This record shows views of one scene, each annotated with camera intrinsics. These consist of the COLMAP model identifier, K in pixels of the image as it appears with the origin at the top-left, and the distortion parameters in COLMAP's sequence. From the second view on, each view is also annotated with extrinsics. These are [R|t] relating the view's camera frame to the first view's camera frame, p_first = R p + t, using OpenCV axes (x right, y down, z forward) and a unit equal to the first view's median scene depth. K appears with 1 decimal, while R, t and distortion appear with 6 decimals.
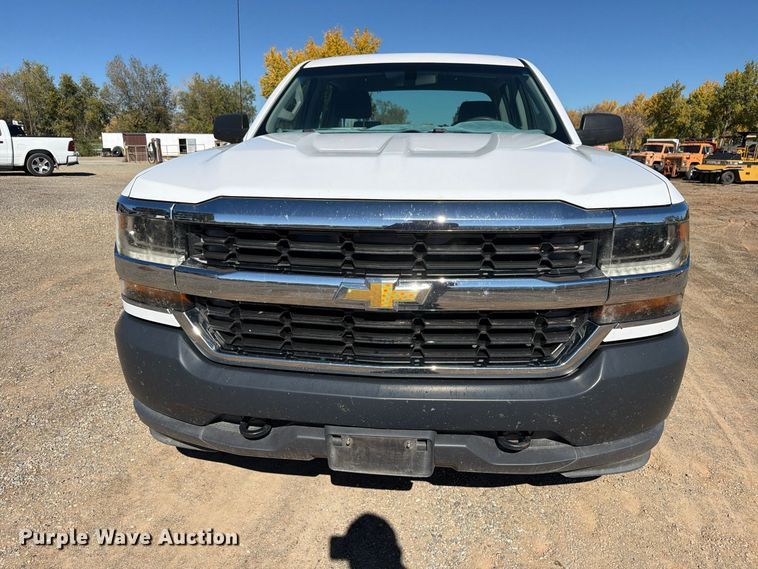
lens RADIAL K [[534.9, 0, 380.2], [0, 534.9, 292.7], [0, 0, 1]] dist [0.038605, -0.047727]
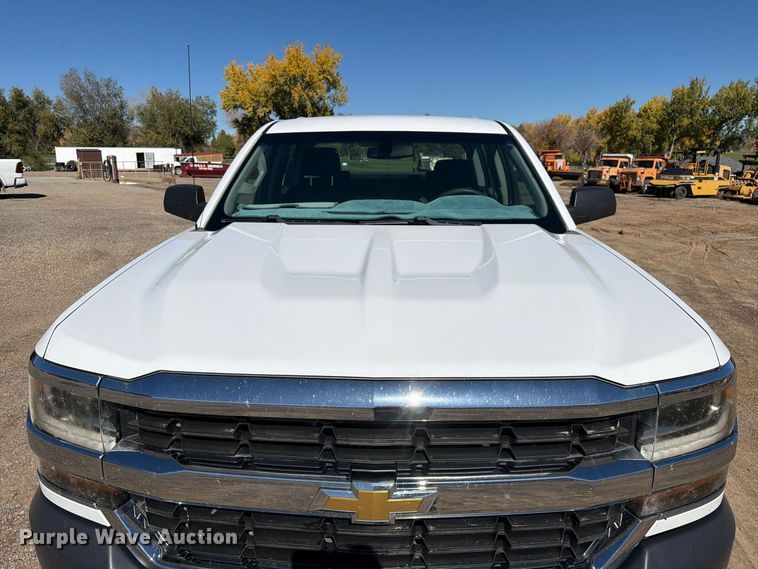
lens RADIAL K [[536.8, 0, 379.0], [0, 536.8, 284.5], [0, 0, 1]] dist [0.031623, -0.043761]
pose [[0.997859, -0.016705, 0.063232, -0.006020], [0.018857, 0.999258, -0.033587, -0.052774], [-0.062624, 0.034707, 0.997434, 0.039037]]
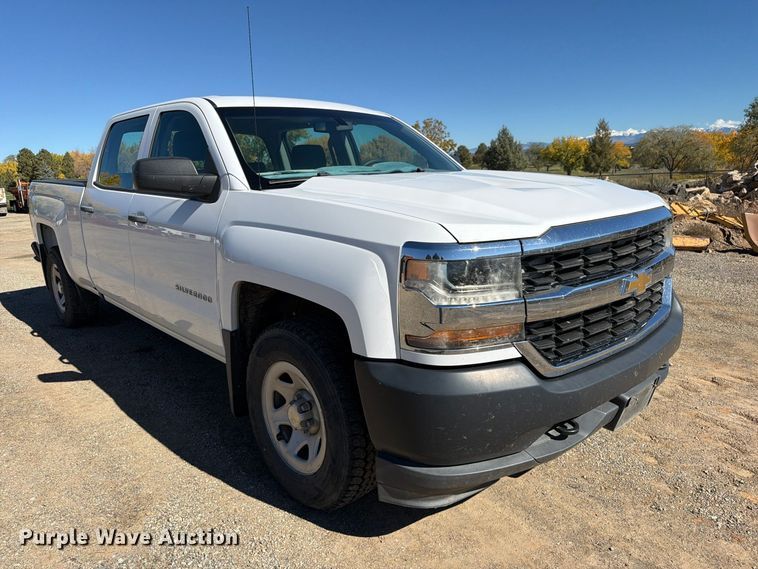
lens RADIAL K [[534.9, 0, 380.2], [0, 534.9, 292.7], [0, 0, 1]] dist [0.038605, -0.047727]
pose [[0.674426, -0.190507, 0.713341, -0.266112], [0.239247, 0.970399, 0.032962, -0.032555], [-0.698505, 0.148435, 0.700041, 0.093321]]
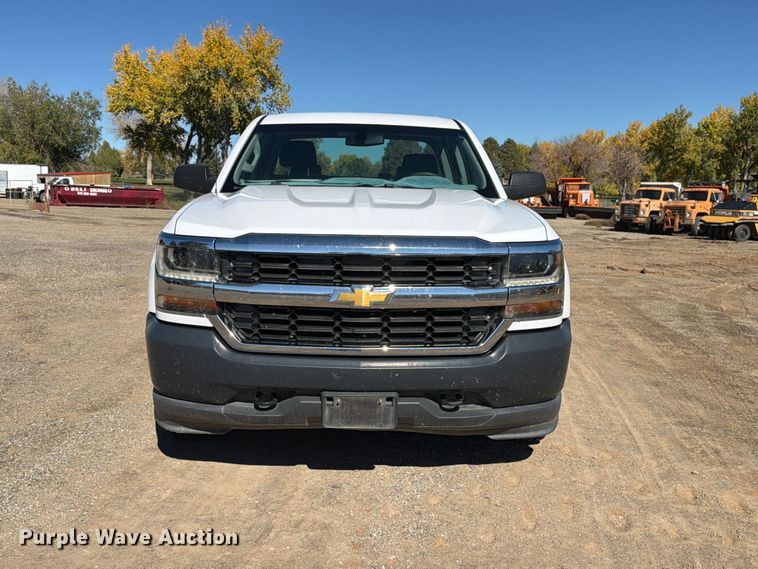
lens RADIAL K [[789.9, 0, 378.5], [0, 789.9, 298.4], [0, 0, 1]] dist [0.130787, -0.250566]
pose [[0.992532, -0.003629, 0.121931, -0.041452], [0.018935, 0.992025, -0.124609, 0.053025], [-0.120507, 0.125987, 0.984685, -0.223782]]
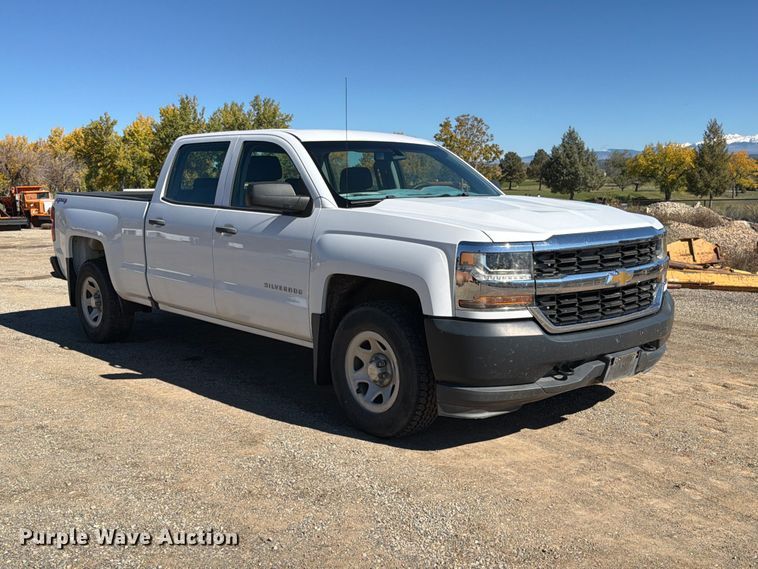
lens RADIAL K [[789.9, 0, 378.5], [0, 789.9, 298.4], [0, 0, 1]] dist [0.130787, -0.250566]
pose [[0.686419, -0.114438, 0.718145, -0.504209], [0.214527, 0.975457, -0.049609, 0.005942], [-0.694843, 0.188114, 0.694123, -0.073789]]
